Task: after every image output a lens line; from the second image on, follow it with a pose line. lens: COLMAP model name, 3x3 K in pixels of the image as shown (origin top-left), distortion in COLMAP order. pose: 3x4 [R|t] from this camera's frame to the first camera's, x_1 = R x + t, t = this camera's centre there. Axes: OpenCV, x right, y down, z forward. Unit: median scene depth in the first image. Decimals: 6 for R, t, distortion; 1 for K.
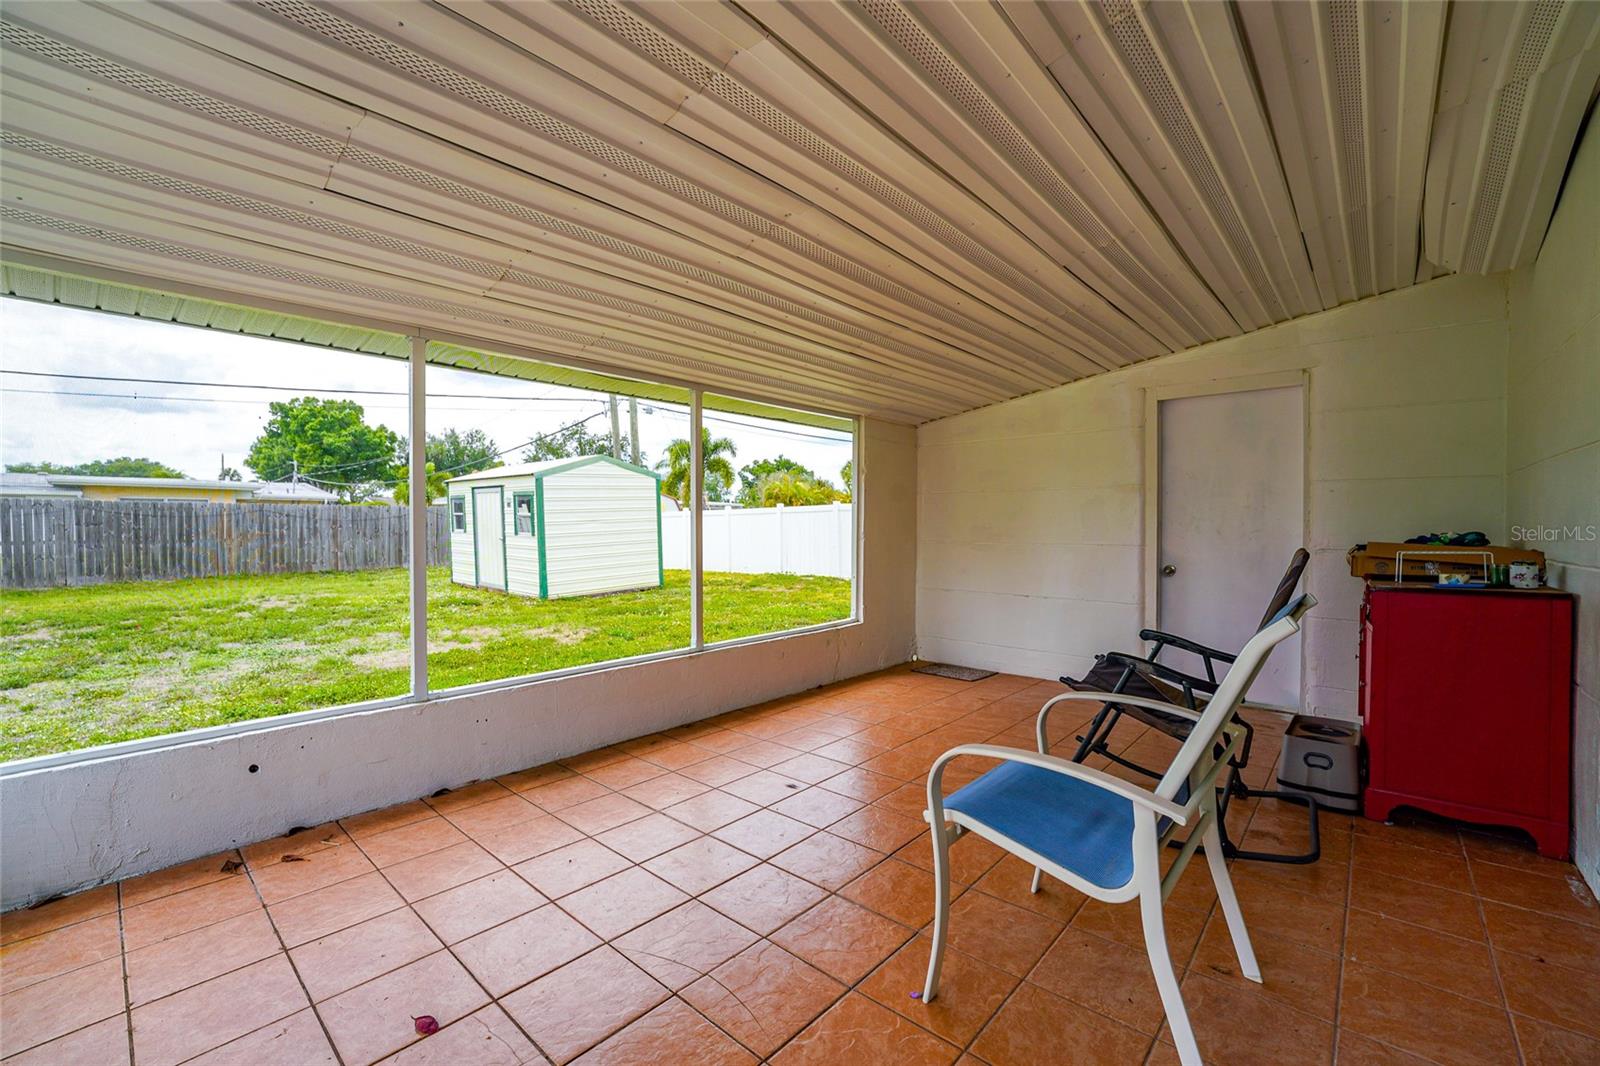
lens RADIAL K [[652.0, 0, 800.0], [0, 652.0, 533.0], [0, 0, 1]] dist [-0.026783, 0.000431]
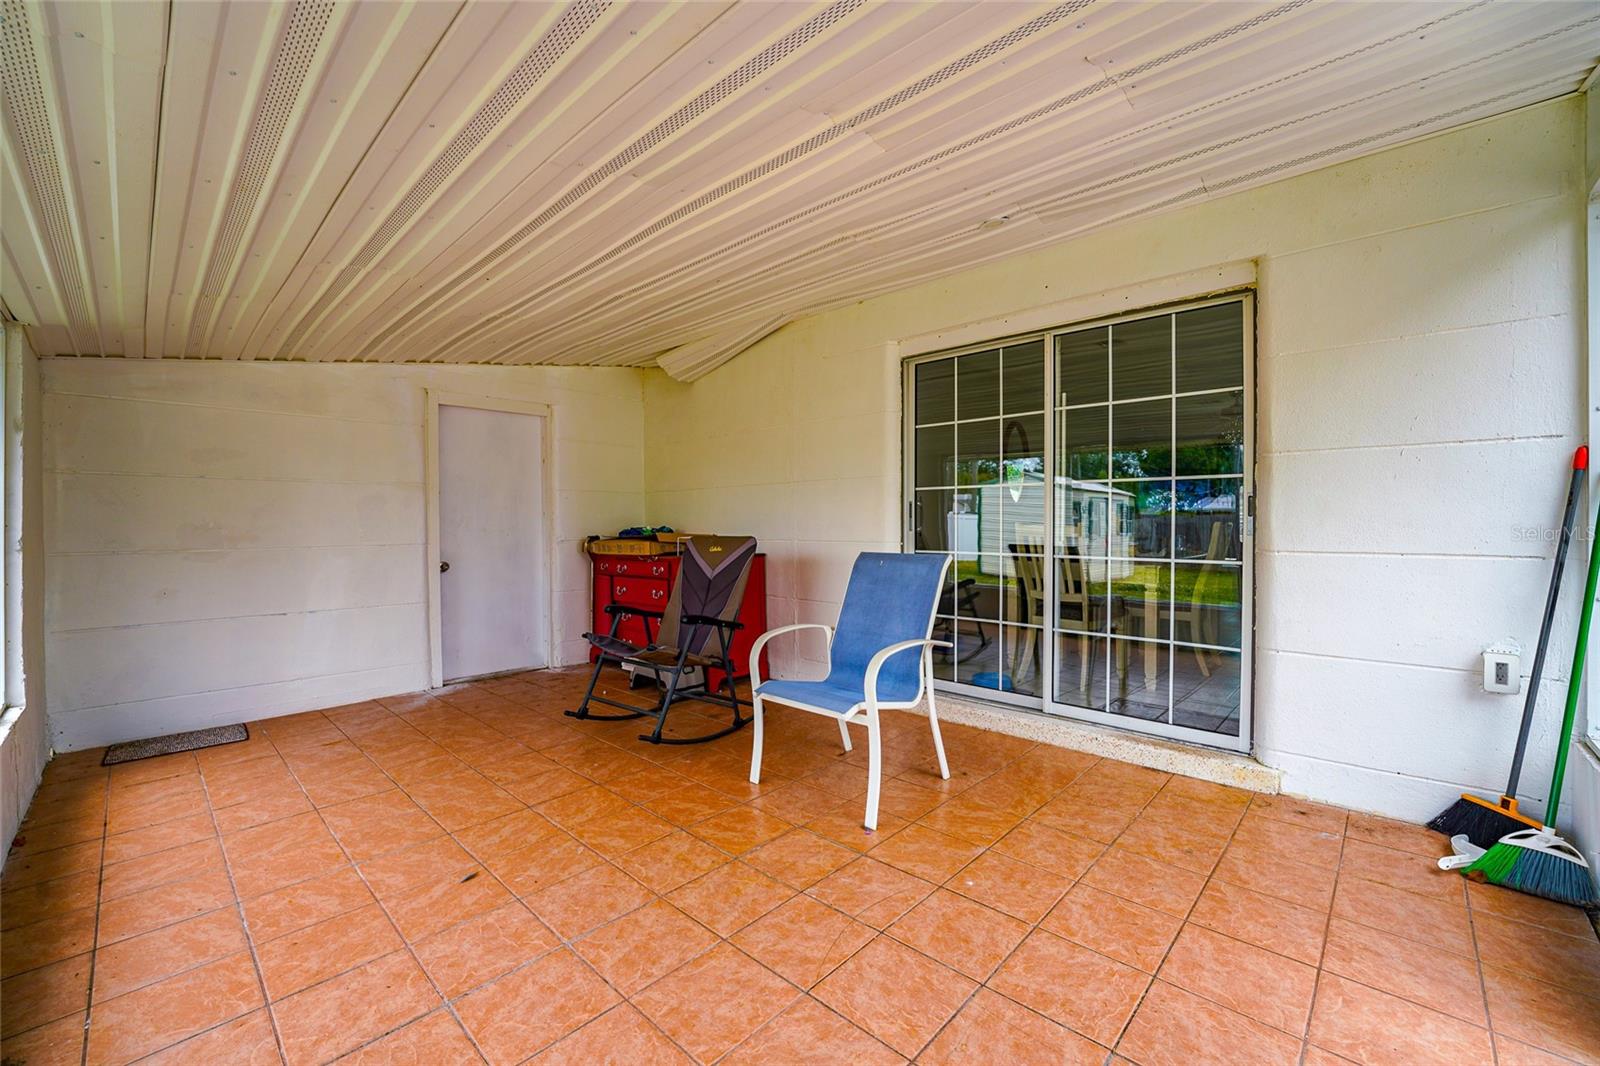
lens RADIAL K [[652.0, 0, 800.0], [0, 652.0, 533.0], [0, 0, 1]] dist [-0.026783, 0.000431]
pose [[0.028042, -0.016345, 0.999473, -0.513070], [0.021452, 0.999646, 0.015746, -0.001073], [-0.999377, 0.021000, 0.028383, 0.428718]]
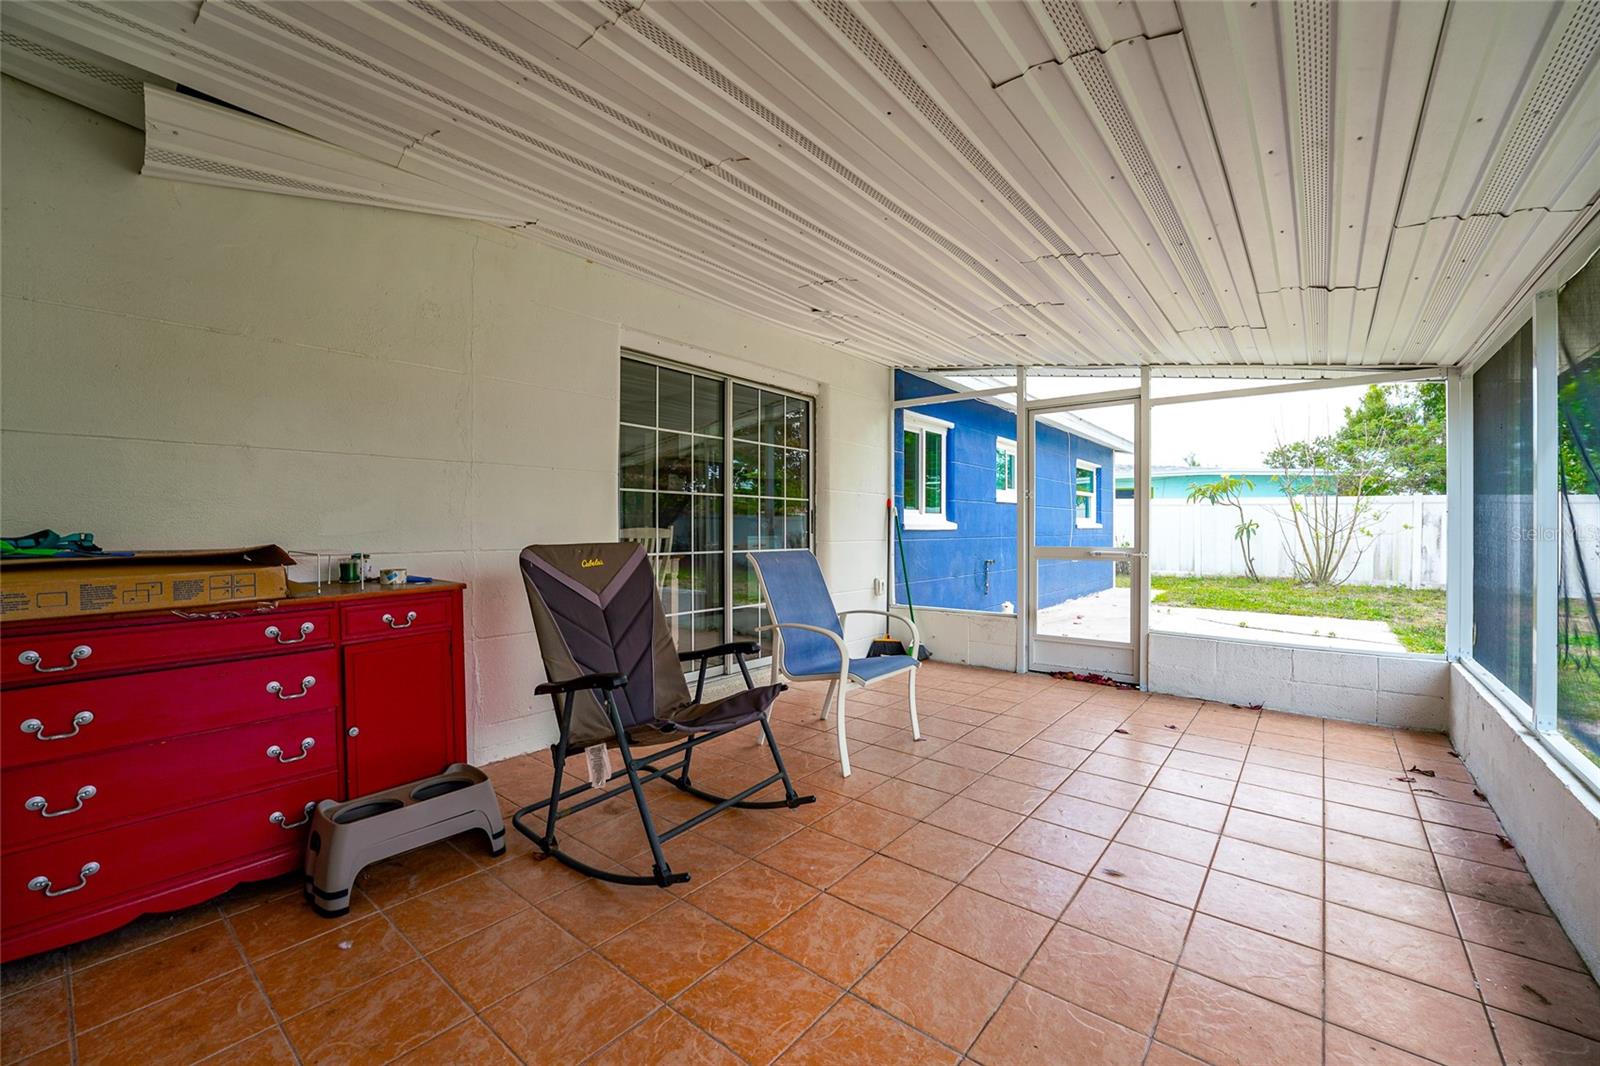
lens RADIAL K [[652.0, 0, 800.0], [0, 652.0, 533.0], [0, 0, 1]] dist [-0.026783, 0.000431]
pose [[-0.998675, 0.000388, -0.051465, 0.271550], [-0.000911, 0.999681, 0.025227, -0.009763], [0.051458, 0.025241, -0.998356, 1.215568]]
